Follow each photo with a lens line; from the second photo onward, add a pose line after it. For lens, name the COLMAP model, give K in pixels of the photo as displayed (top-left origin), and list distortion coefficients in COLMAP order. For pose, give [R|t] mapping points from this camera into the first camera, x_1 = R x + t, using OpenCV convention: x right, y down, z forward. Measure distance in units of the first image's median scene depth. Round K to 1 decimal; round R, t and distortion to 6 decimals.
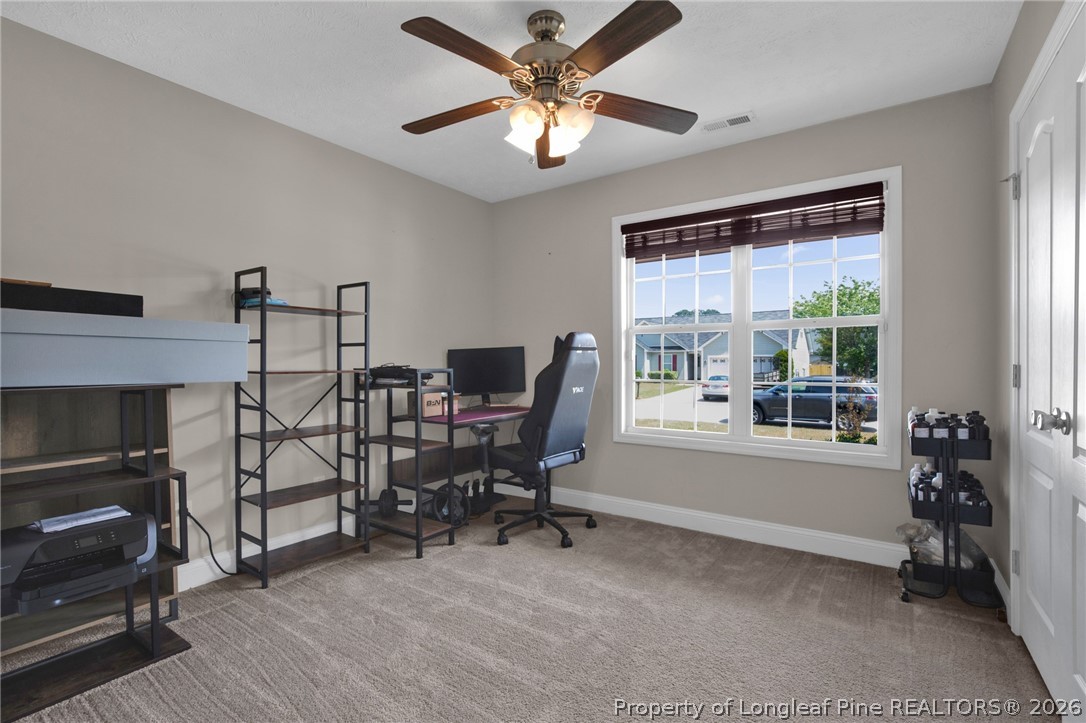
lens RADIAL K [[508.2, 0, 544.8], [0, 508.2, 361.5], [0, 0, 1]] dist [-0.013128, 0.000226]
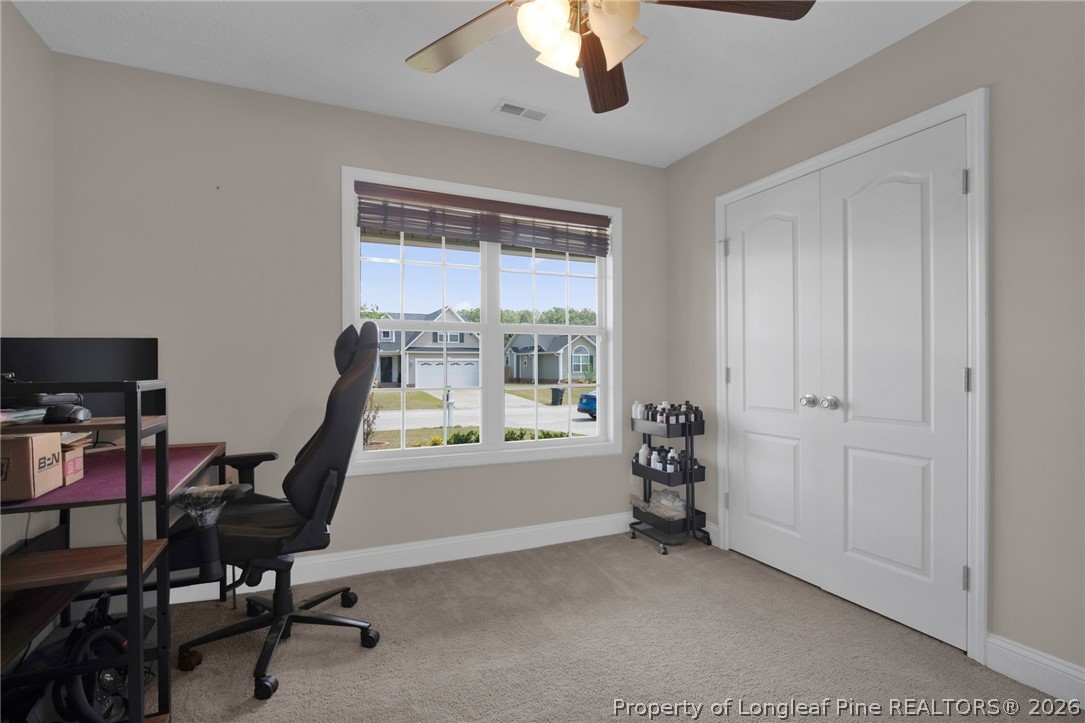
lens RADIAL K [[507.7, 0, 545.8], [0, 507.7, 362.3], [0, 0, 1]] dist [-0.013128, 0.000226]
pose [[0.501417, 0.005893, 0.865186, -0.435663], [-0.000418, 0.999978, -0.006569, 0.000611], [-0.865206, 0.002932, 0.501409, 0.494594]]
